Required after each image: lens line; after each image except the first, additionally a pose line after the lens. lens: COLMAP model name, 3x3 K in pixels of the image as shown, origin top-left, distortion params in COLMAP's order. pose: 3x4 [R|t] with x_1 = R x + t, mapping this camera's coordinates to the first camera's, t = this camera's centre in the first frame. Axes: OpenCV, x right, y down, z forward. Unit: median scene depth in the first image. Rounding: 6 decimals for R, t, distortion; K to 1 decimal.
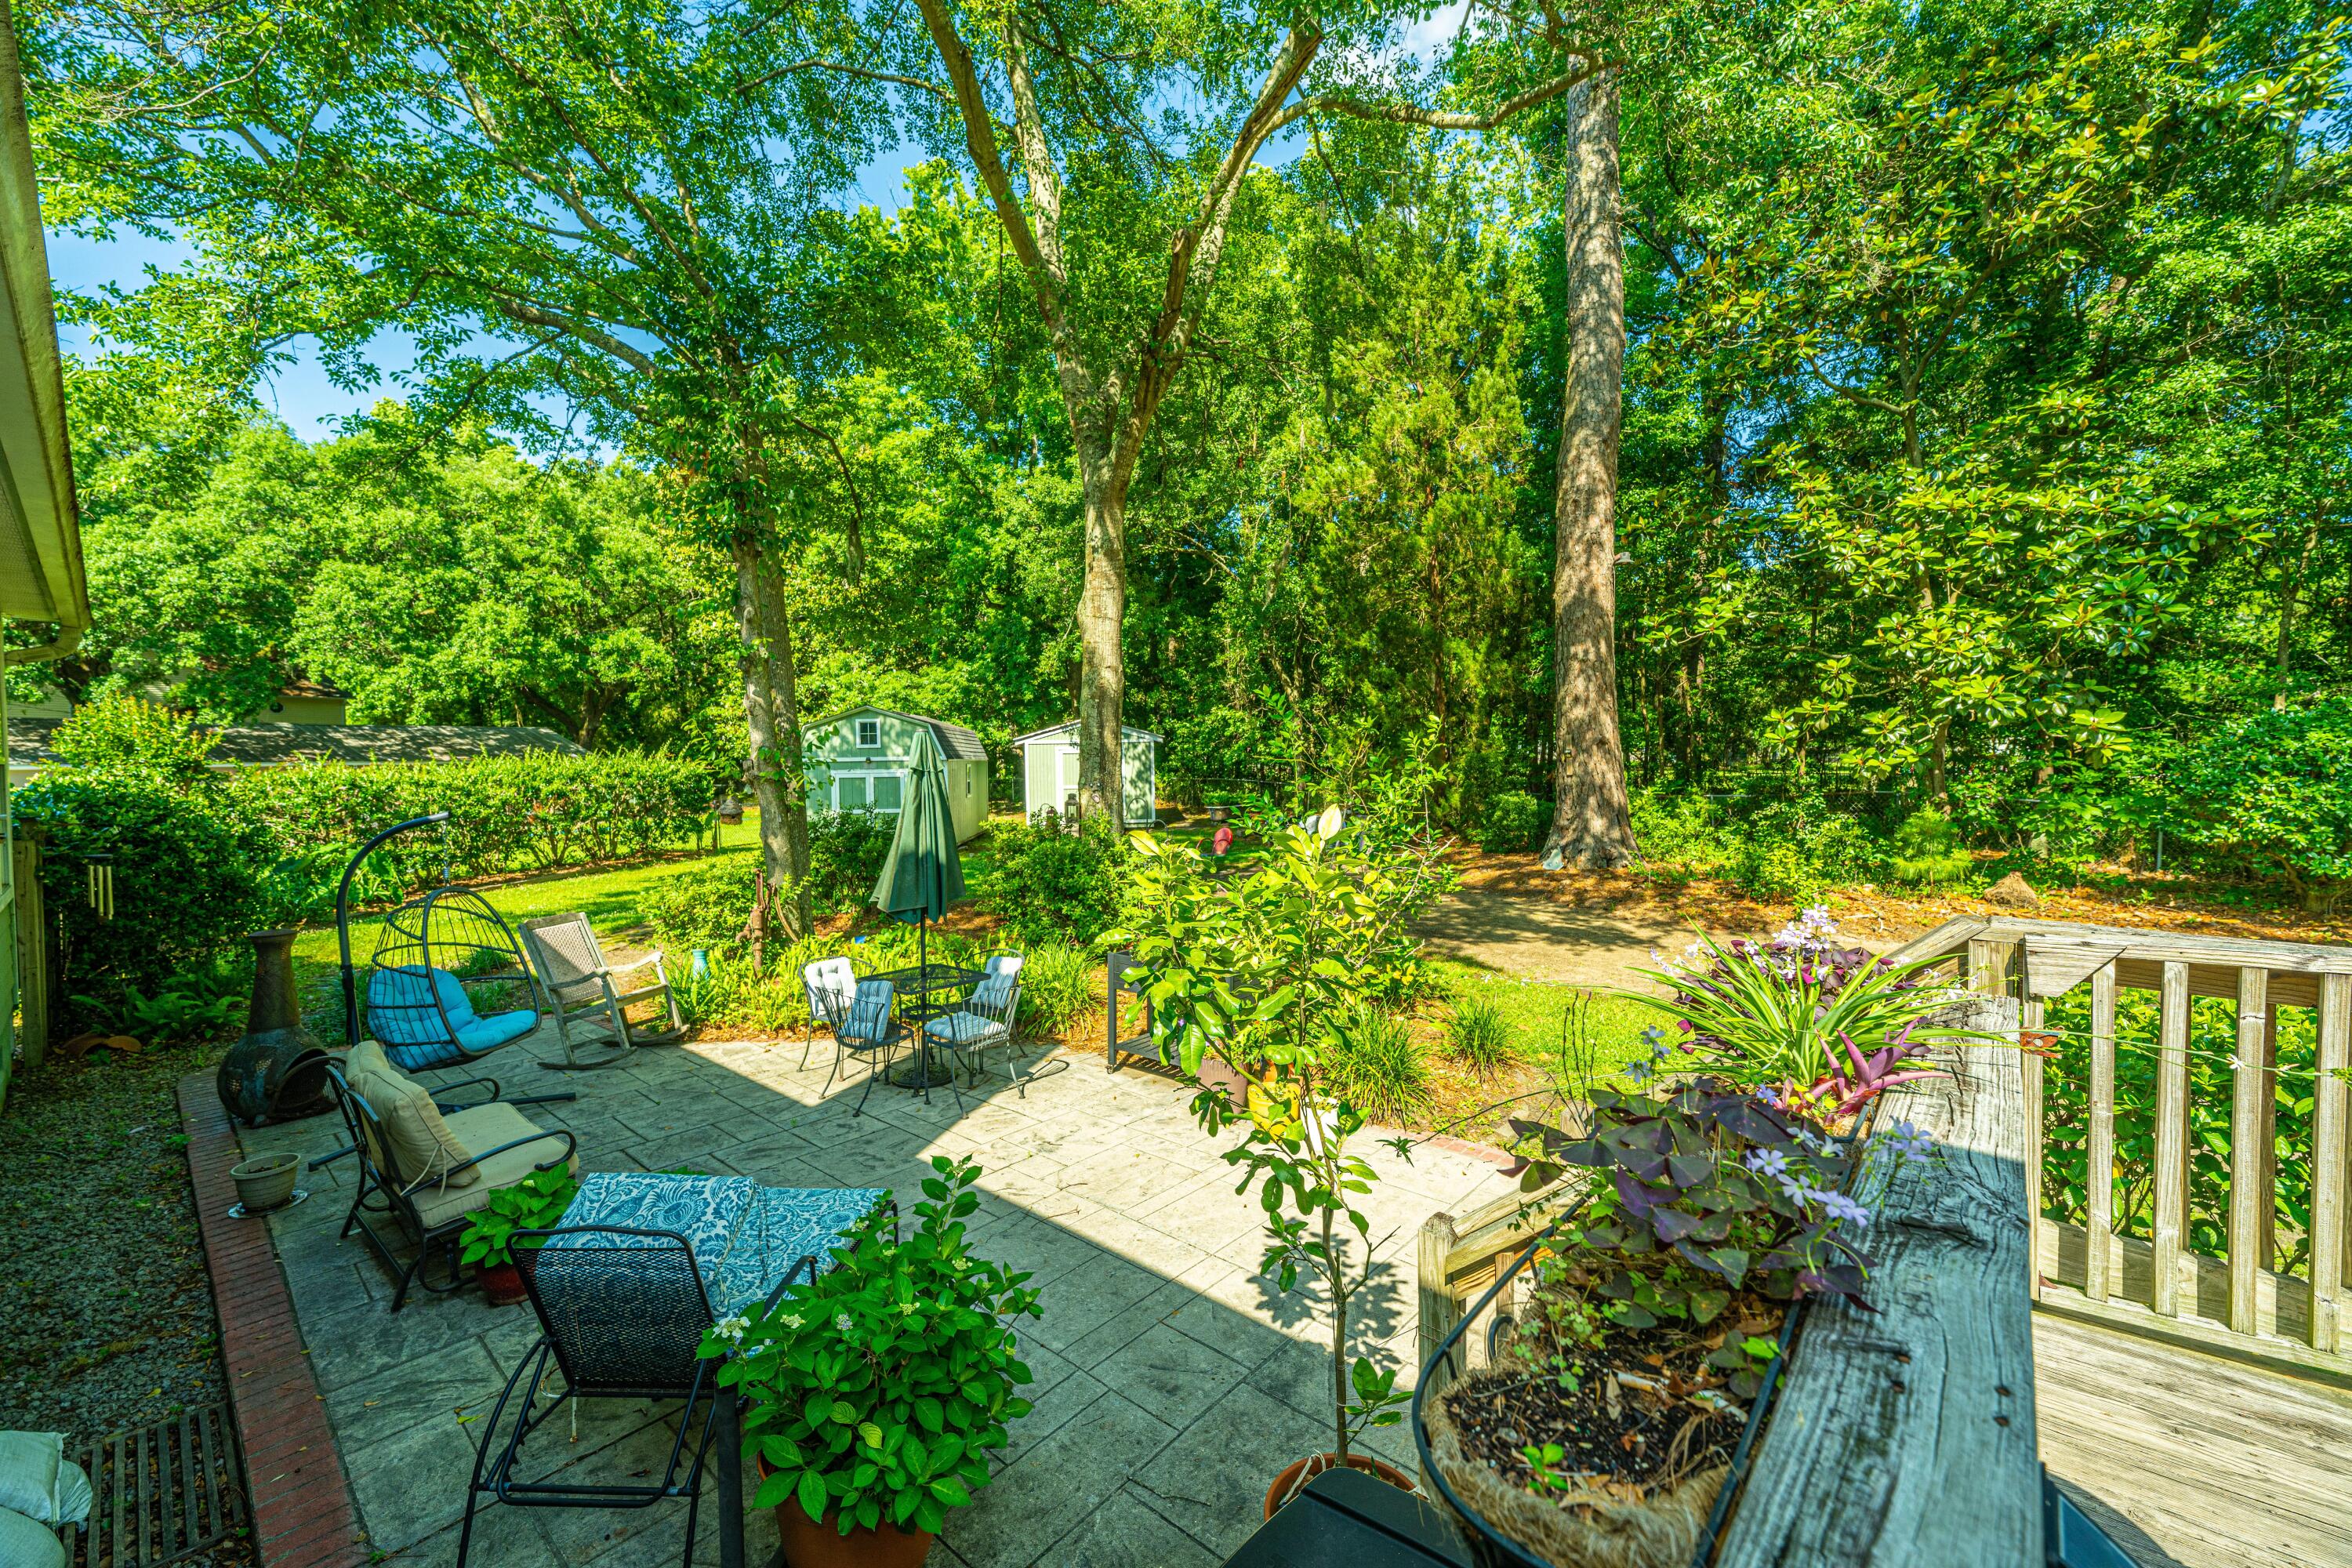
lens RADIAL K [[930.2, 0, 1166.5], [0, 930.2, 773.3], [0, 0, 1]] dist [-0.001616, 0.013534]
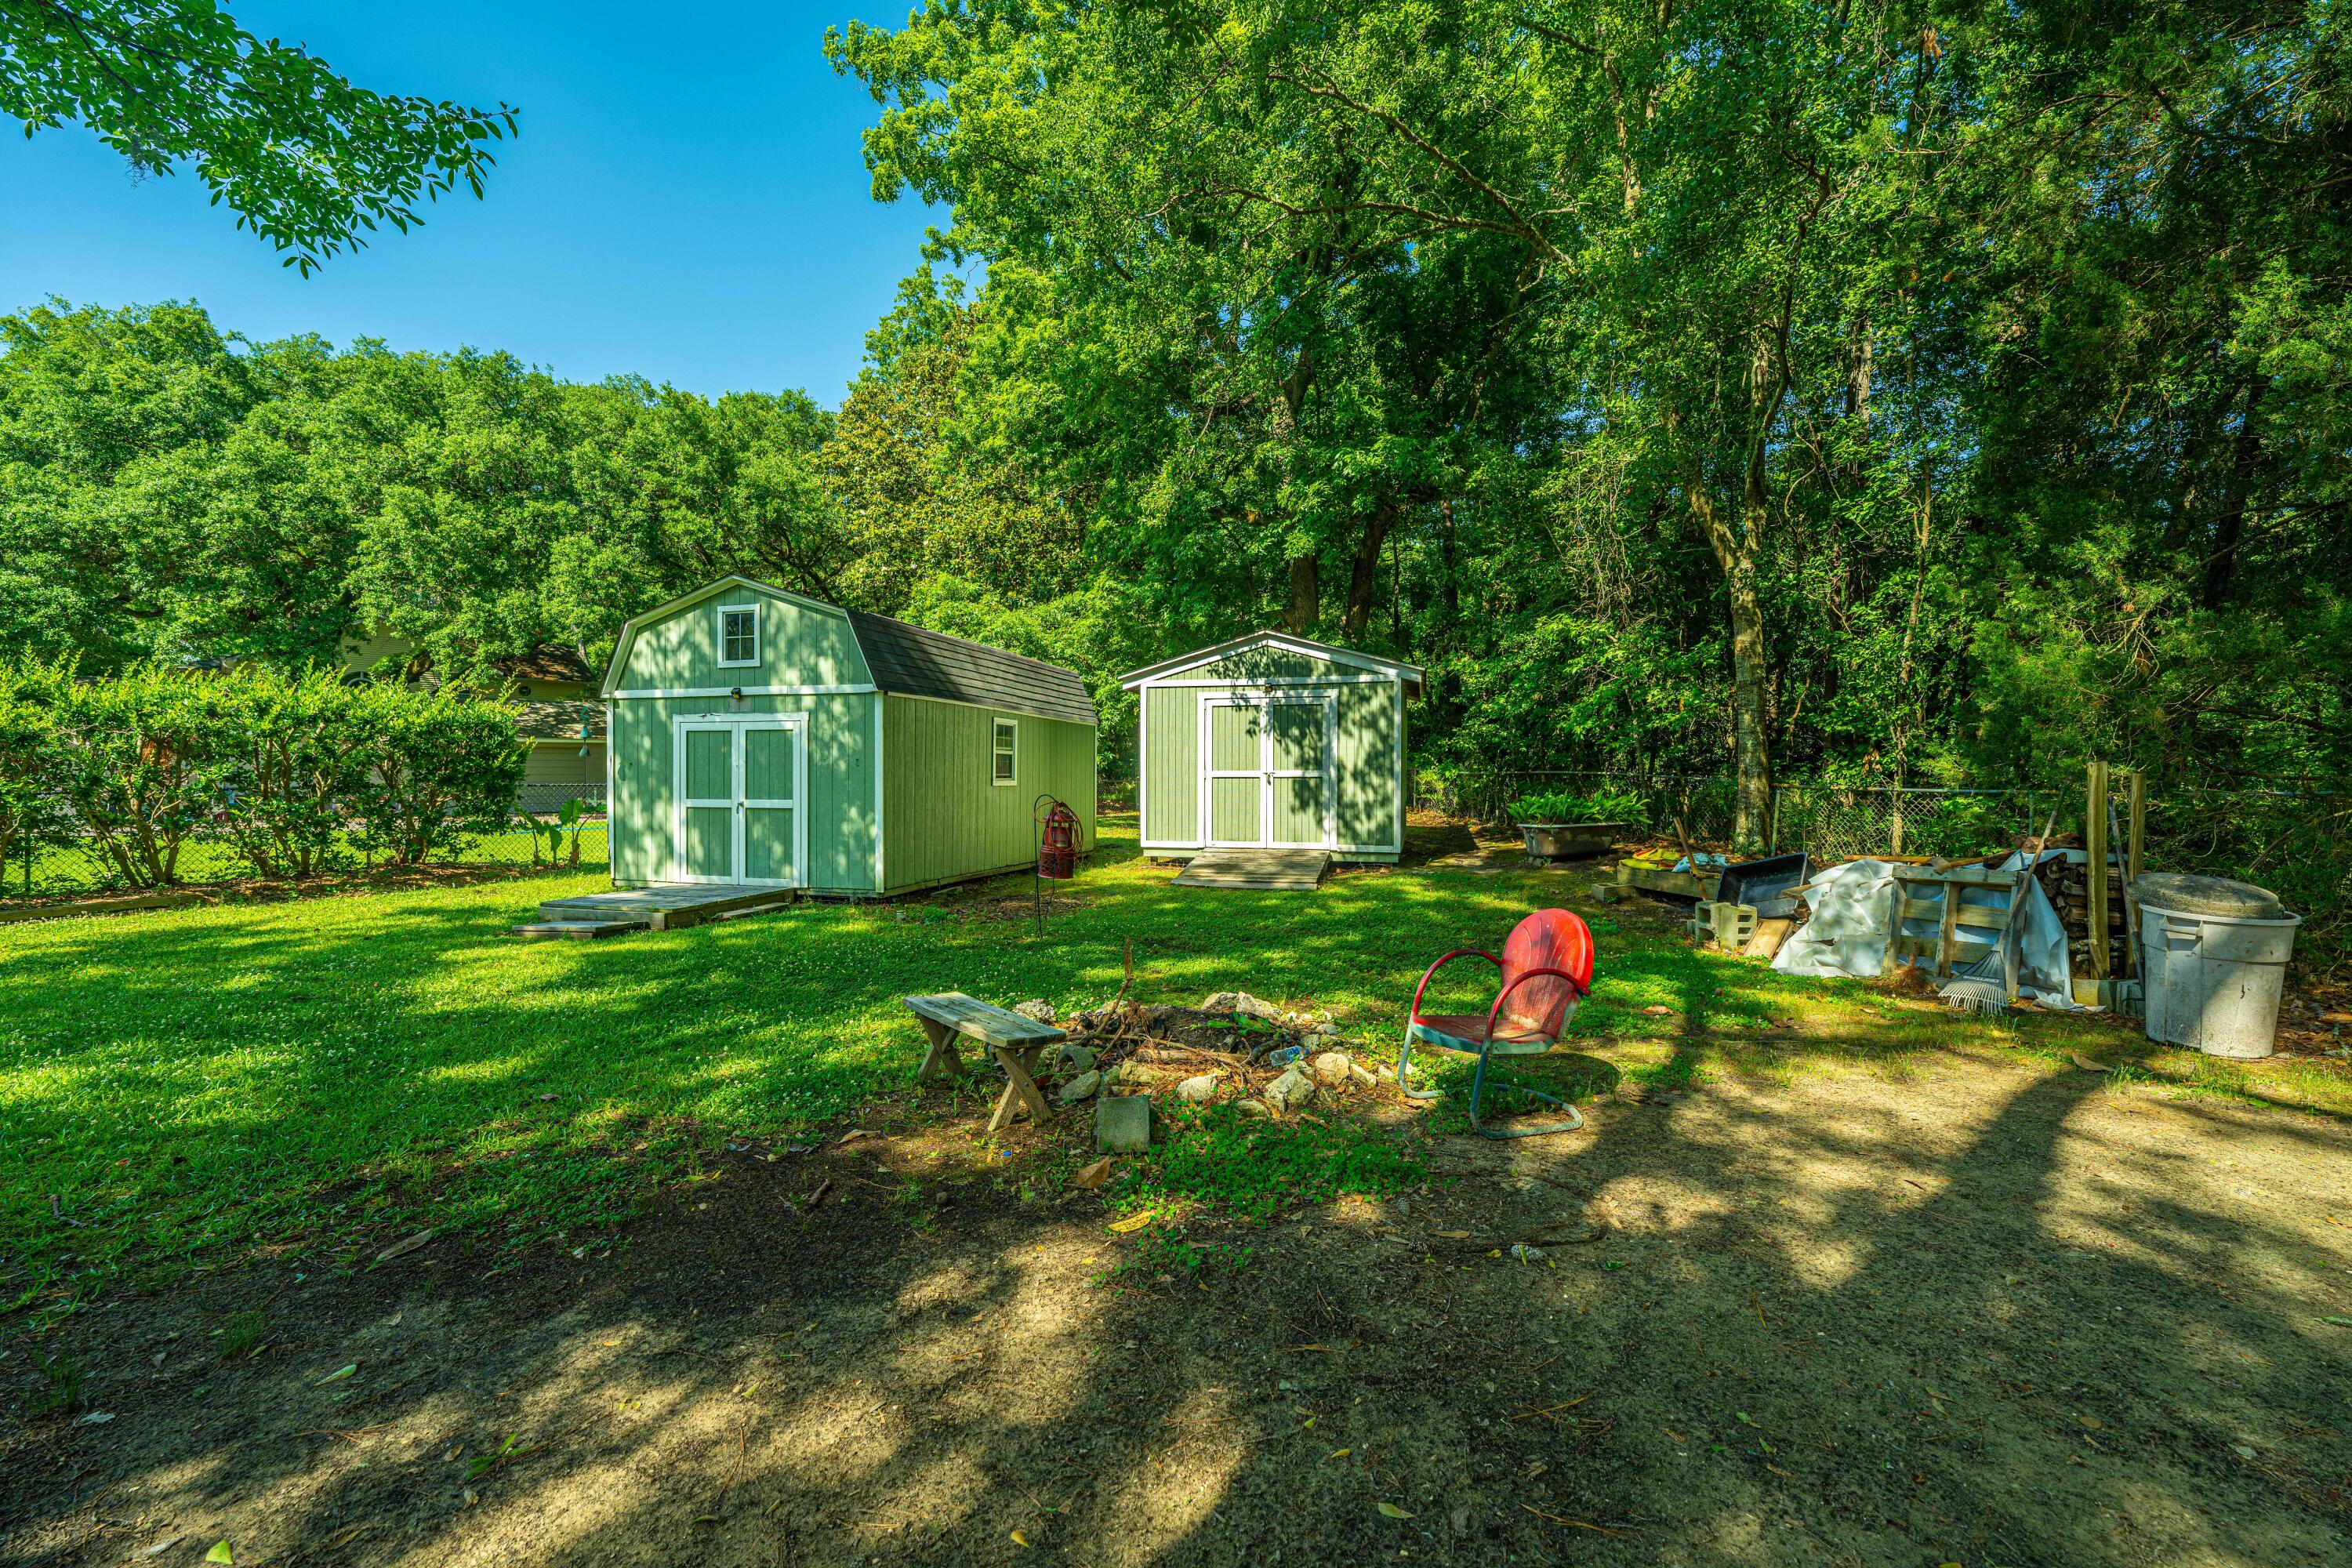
lens RADIAL K [[935.8, 0, 1176.0], [0, 935.8, 784.0], [0, 0, 1]] dist [0.008485, 0.000425]
pose [[0.939744, 0.024986, -0.340966, 0.053179], [-0.028016, 0.999600, -0.003965, 0.027479], [0.340730, 0.013278, 0.940067, 0.629846]]
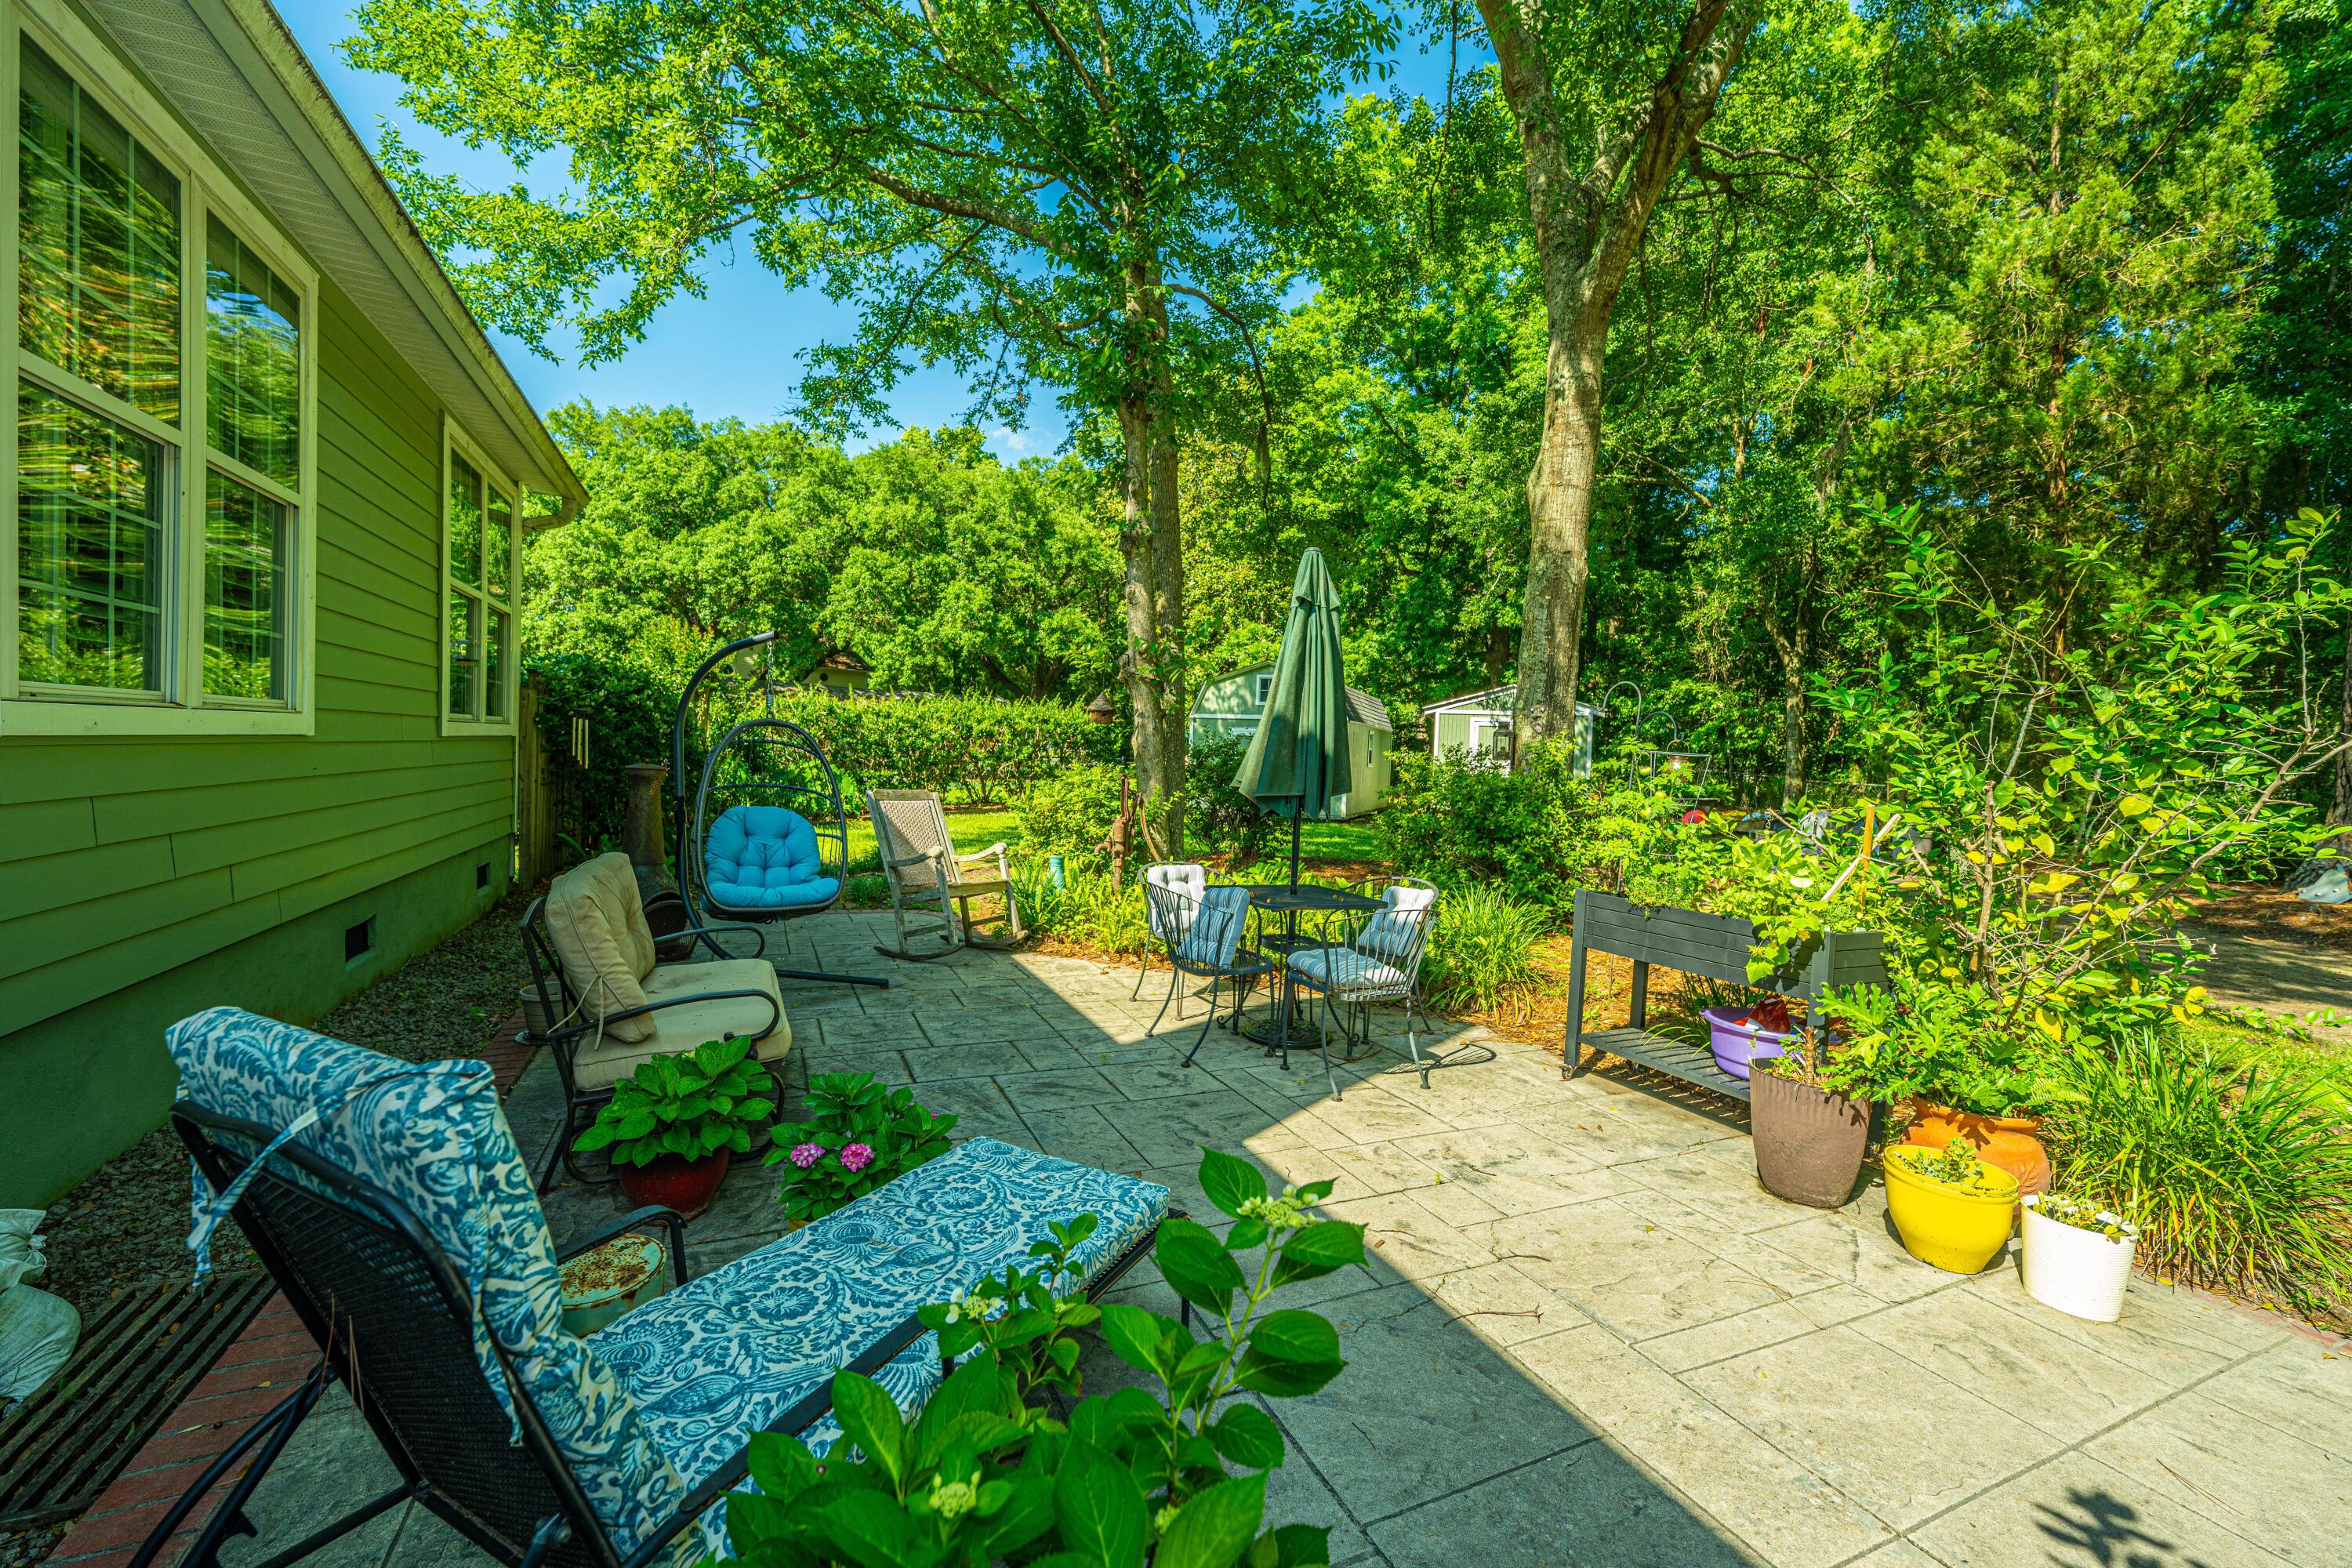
lens RADIAL K [[935.8, 0, 1176.0], [0, 935.8, 784.0], [0, 0, 1]] dist [0.008485, 0.000425]
pose [[0.913662, 0.061515, -0.401793, -0.016535], [-0.056858, 0.998105, 0.023519, 0.033936], [0.402479, 0.001356, 0.915428, 0.085004]]
